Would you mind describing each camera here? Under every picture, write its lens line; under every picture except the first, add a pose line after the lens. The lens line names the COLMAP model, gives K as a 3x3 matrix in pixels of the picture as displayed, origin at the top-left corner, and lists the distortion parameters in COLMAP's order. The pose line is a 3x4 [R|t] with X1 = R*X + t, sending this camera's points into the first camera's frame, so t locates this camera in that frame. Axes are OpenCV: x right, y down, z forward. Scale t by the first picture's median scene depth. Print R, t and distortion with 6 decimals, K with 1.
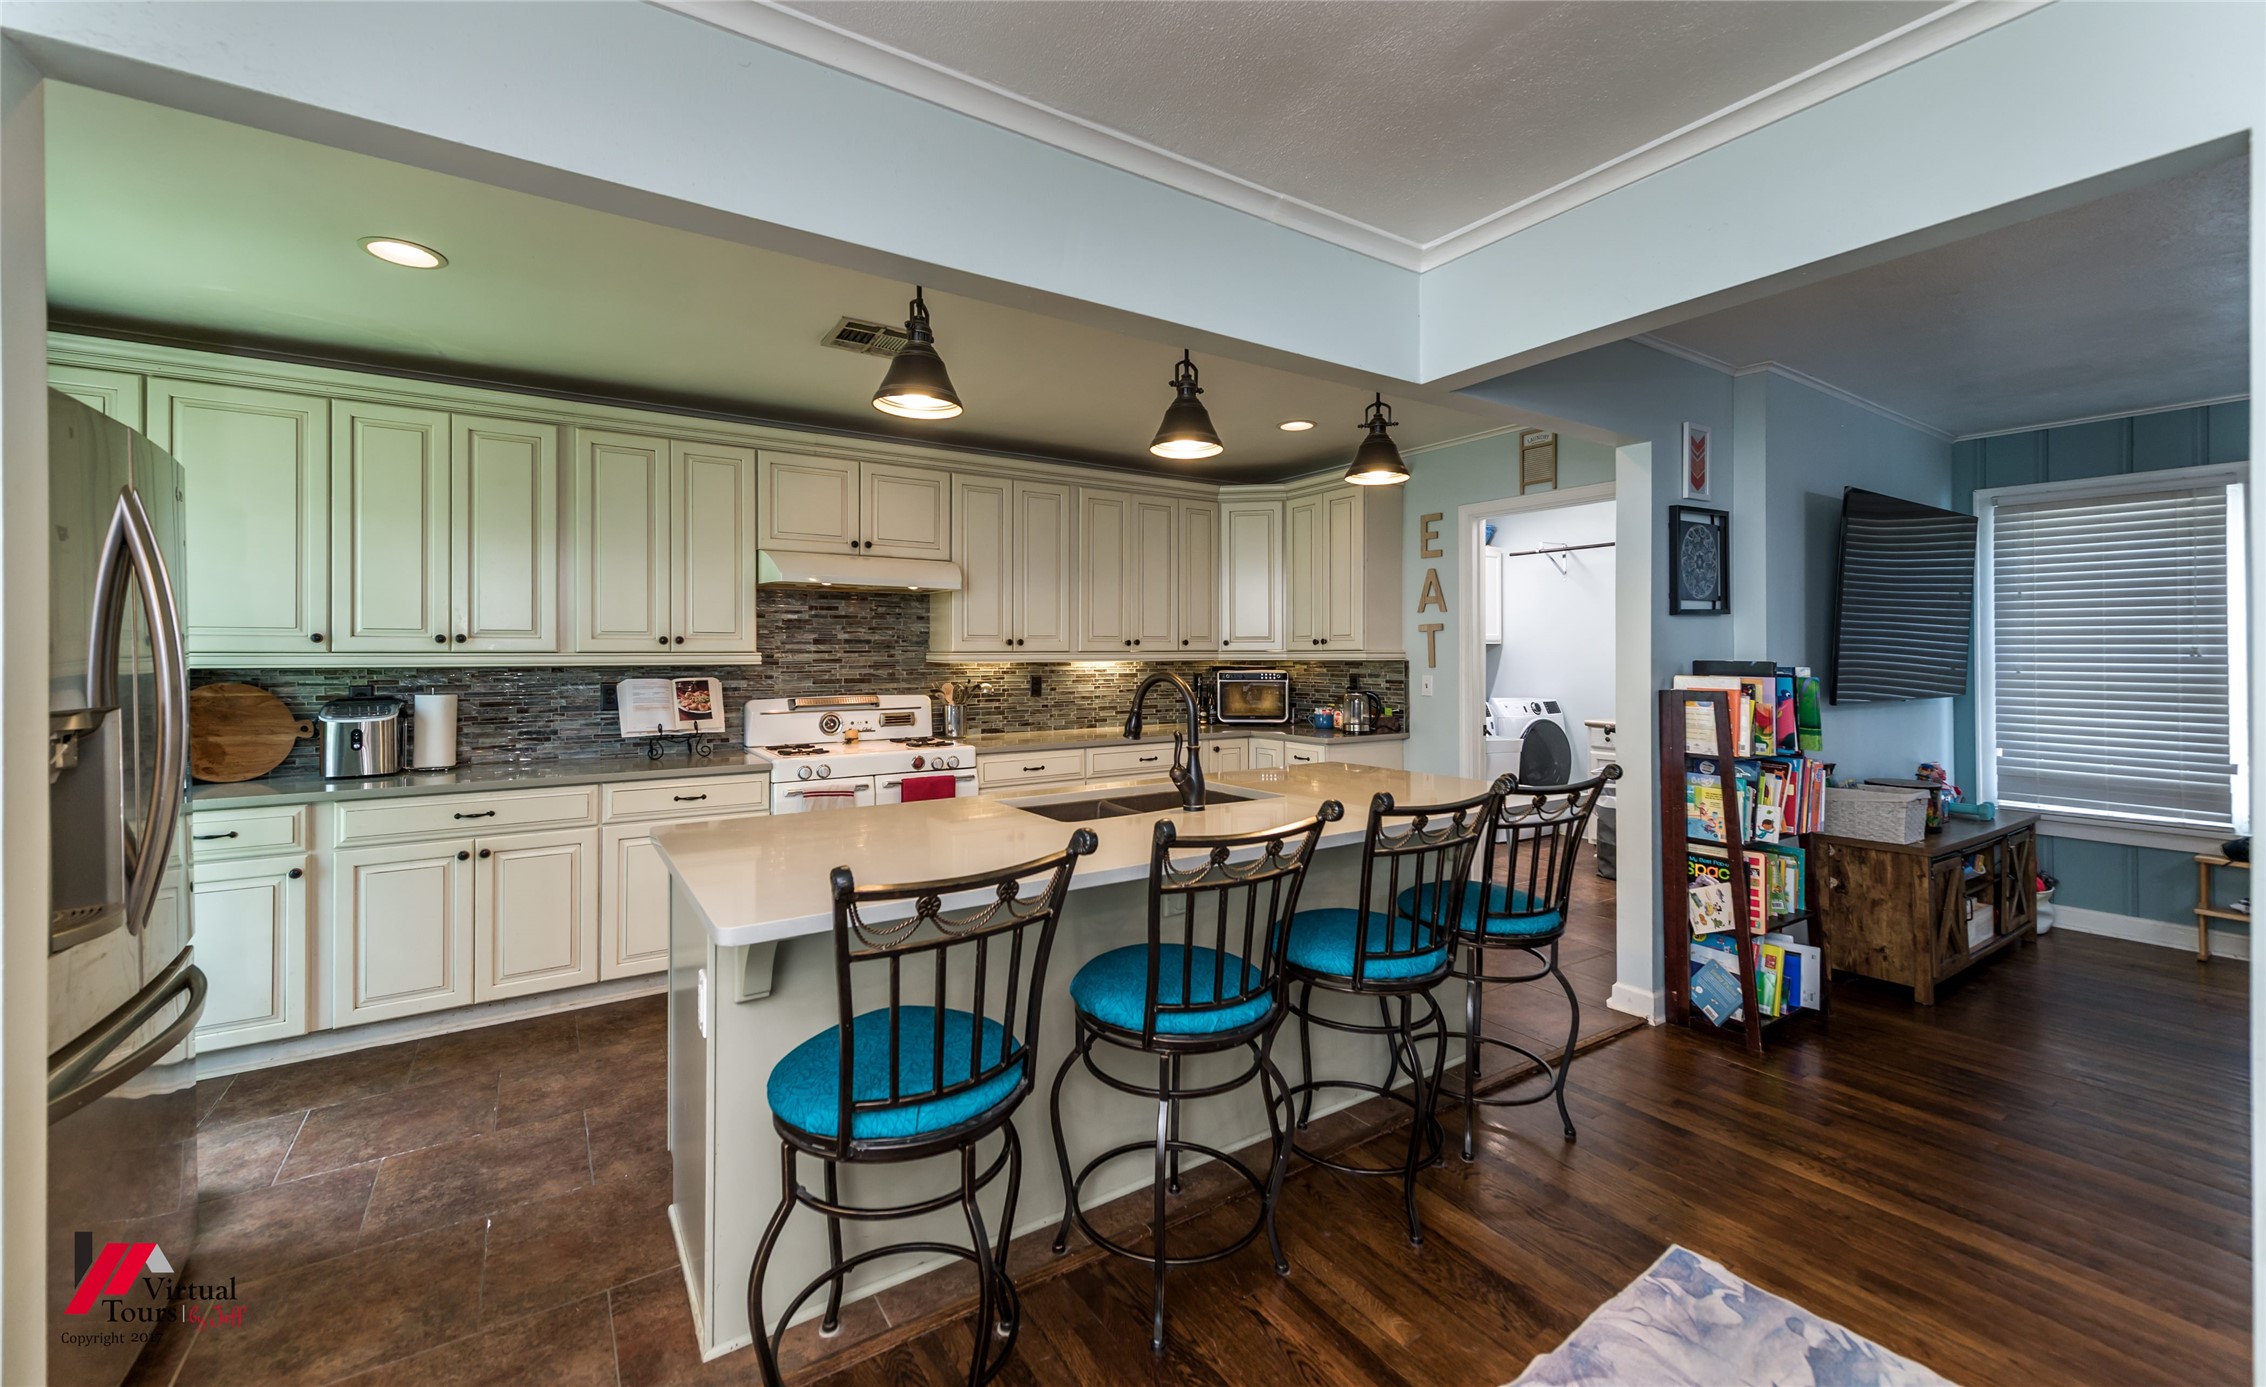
lens RADIAL K [[900.5, 0, 1136.9], [0, 900.5, 650.4], [0, 0, 1]] dist [0.013811, -0.002307]
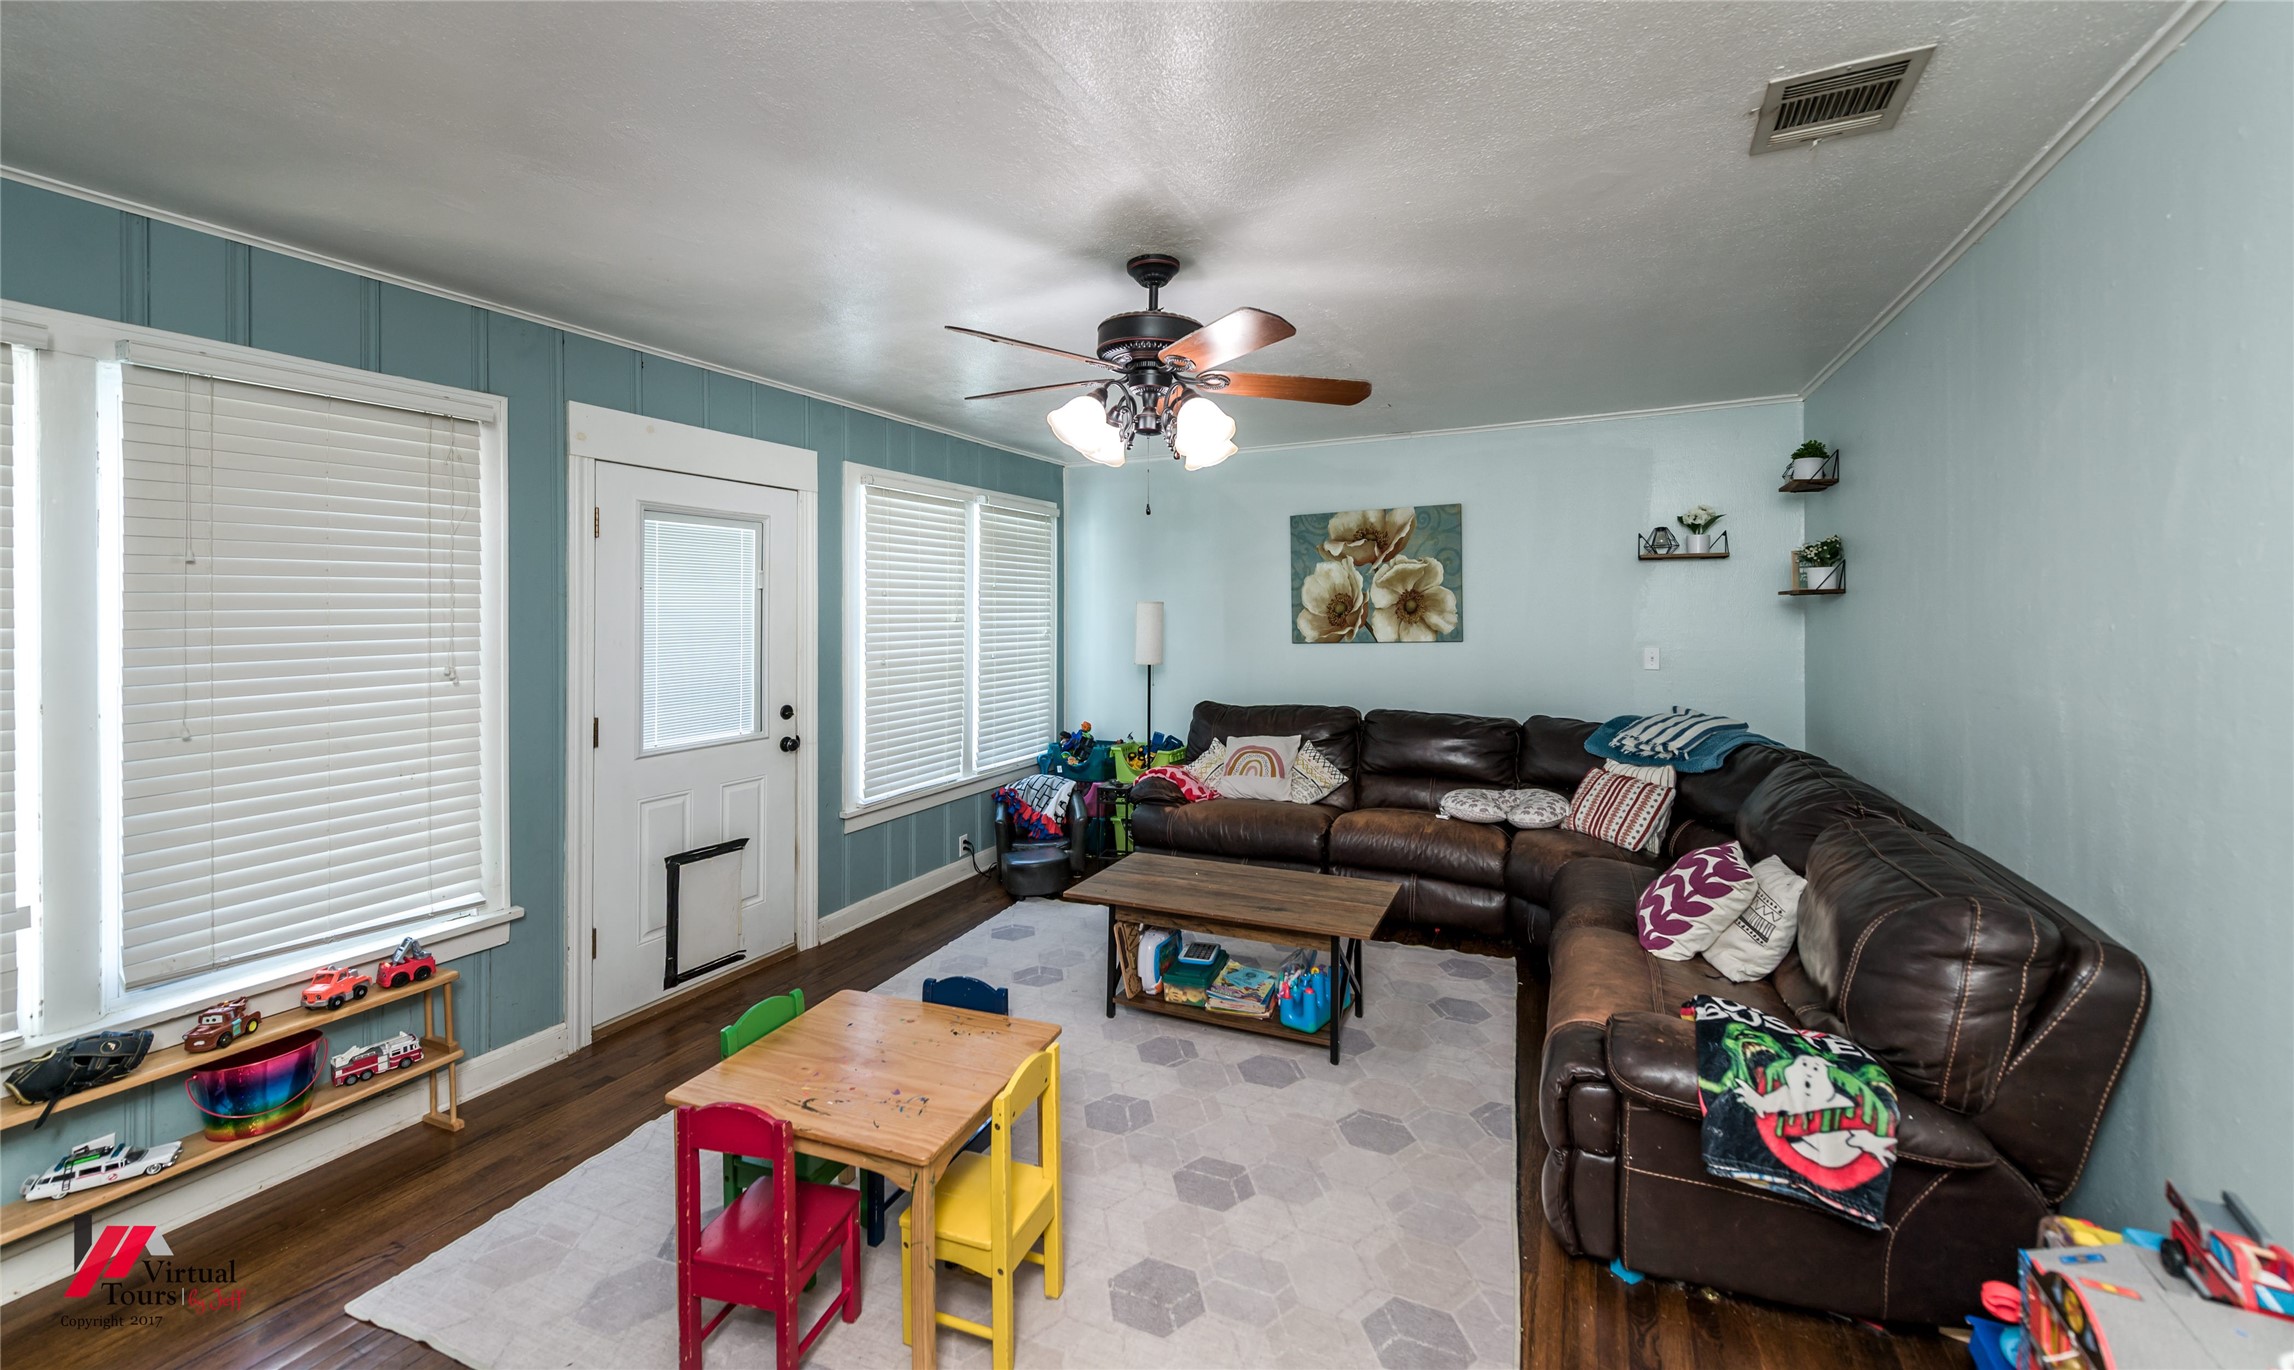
lens RADIAL K [[900.2, 0, 1144.1], [0, 900.2, 600.0], [0, 0, 1]] dist [0.002862, 0.000279]
pose [[-0.498041, 0.015082, 0.867022, 0.428014], [0.001394, 0.999861, -0.016592, -0.031772], [-0.867152, -0.007054, -0.497993, 0.659640]]
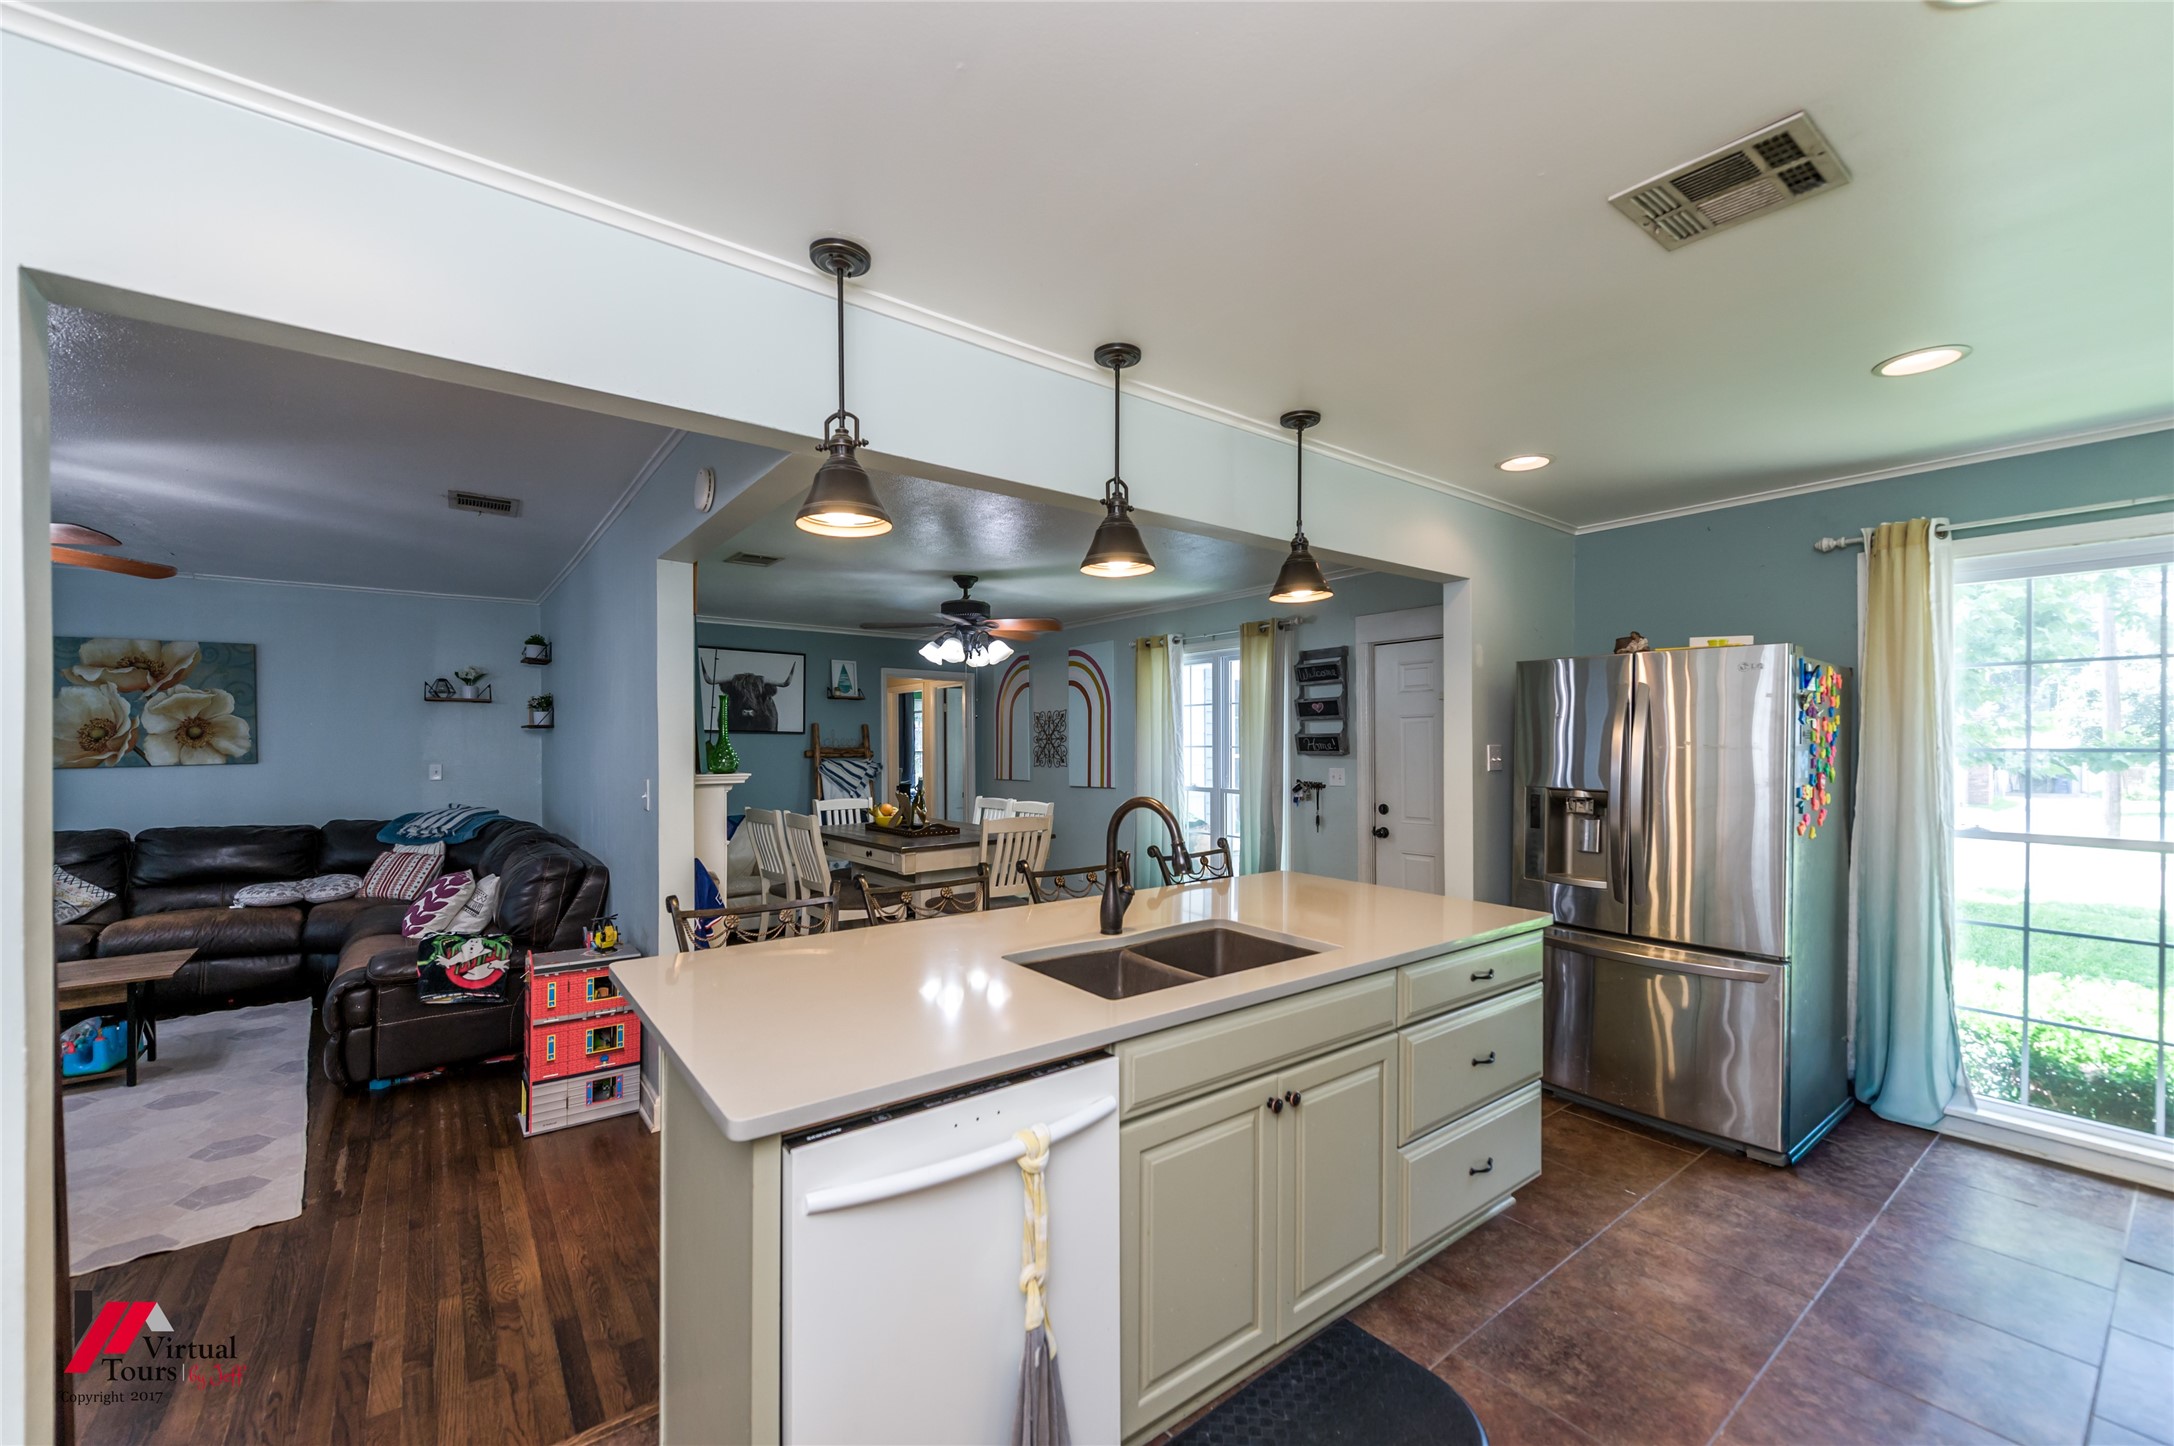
lens RADIAL K [[860.6, 0, 1079.1], [0, 860.6, 751.9], [0, 0, 1]] dist [0.005861, -0.000692]
pose [[-0.998217, 0.004798, -0.059492, 0.084298], [0.004462, 0.999973, 0.005795, -0.016179], [0.059518, 0.005519, -0.998212, 1.084107]]
